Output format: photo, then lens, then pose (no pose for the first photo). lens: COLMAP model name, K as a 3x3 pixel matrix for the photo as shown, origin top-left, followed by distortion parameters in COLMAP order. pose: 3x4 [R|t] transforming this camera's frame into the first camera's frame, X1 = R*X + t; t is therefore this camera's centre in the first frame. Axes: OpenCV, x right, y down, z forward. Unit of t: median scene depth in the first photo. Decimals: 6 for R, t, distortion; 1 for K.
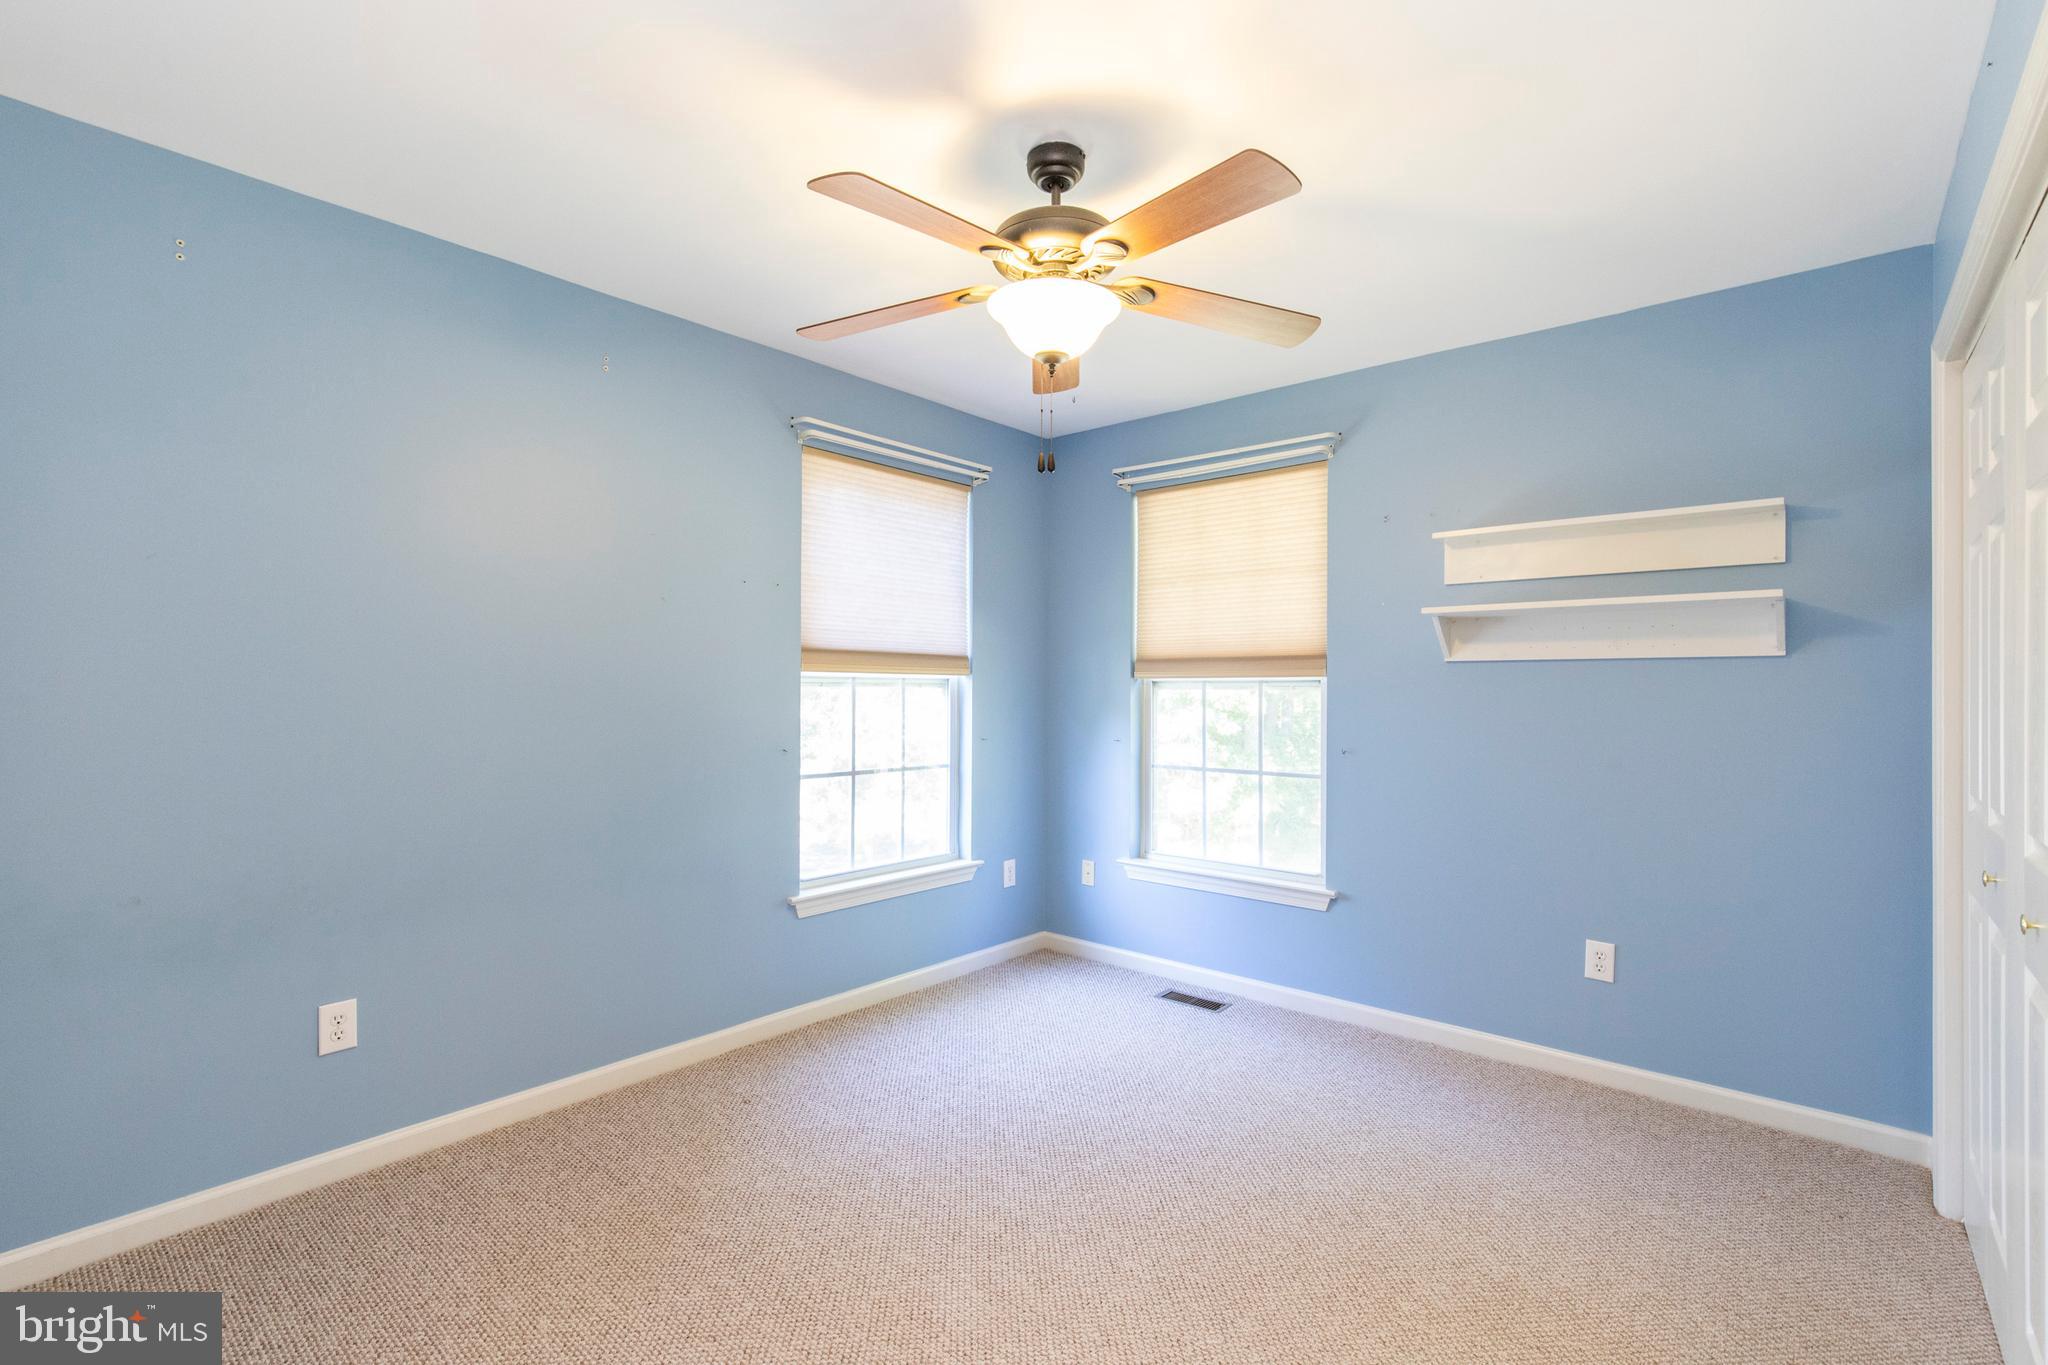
lens RADIAL K [[915.4, 0, 1020.3], [0, 915.4, 677.6], [0, 0, 1]] dist [0.004451, 0.000650]
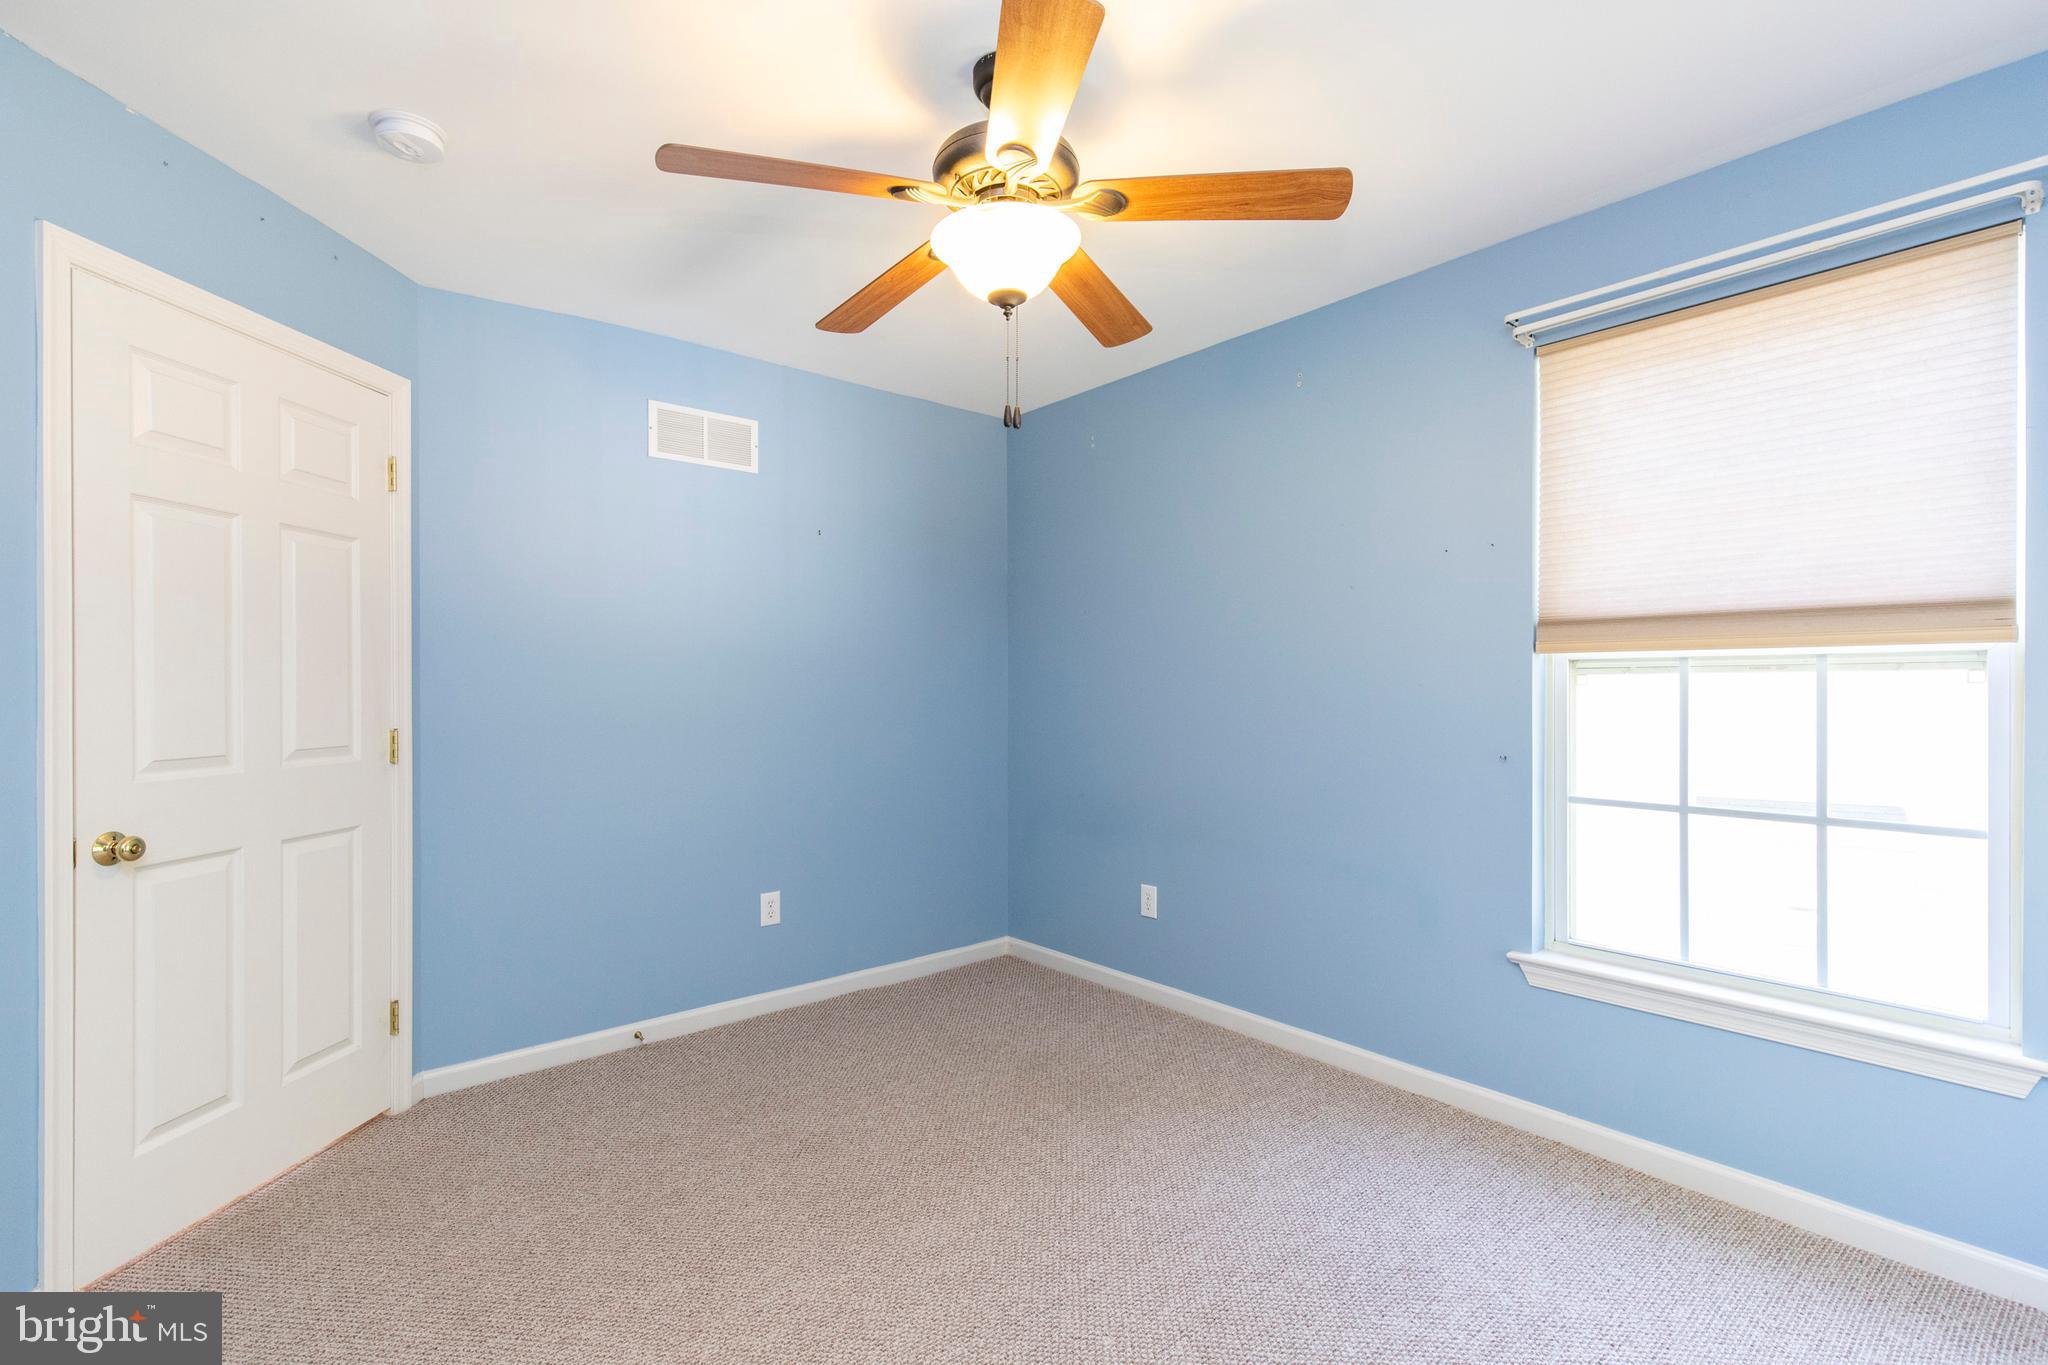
lens RADIAL K [[915.4, 0, 1017.8], [0, 915.4, 675.4], [0, 0, 1]] dist [0.004451, 0.000650]
pose [[-0.159840, -0.021447, -0.986910, 0.544959], [0.016400, 0.999568, -0.024378, 0.021253], [0.987007, -0.020082, -0.159419, 0.684051]]
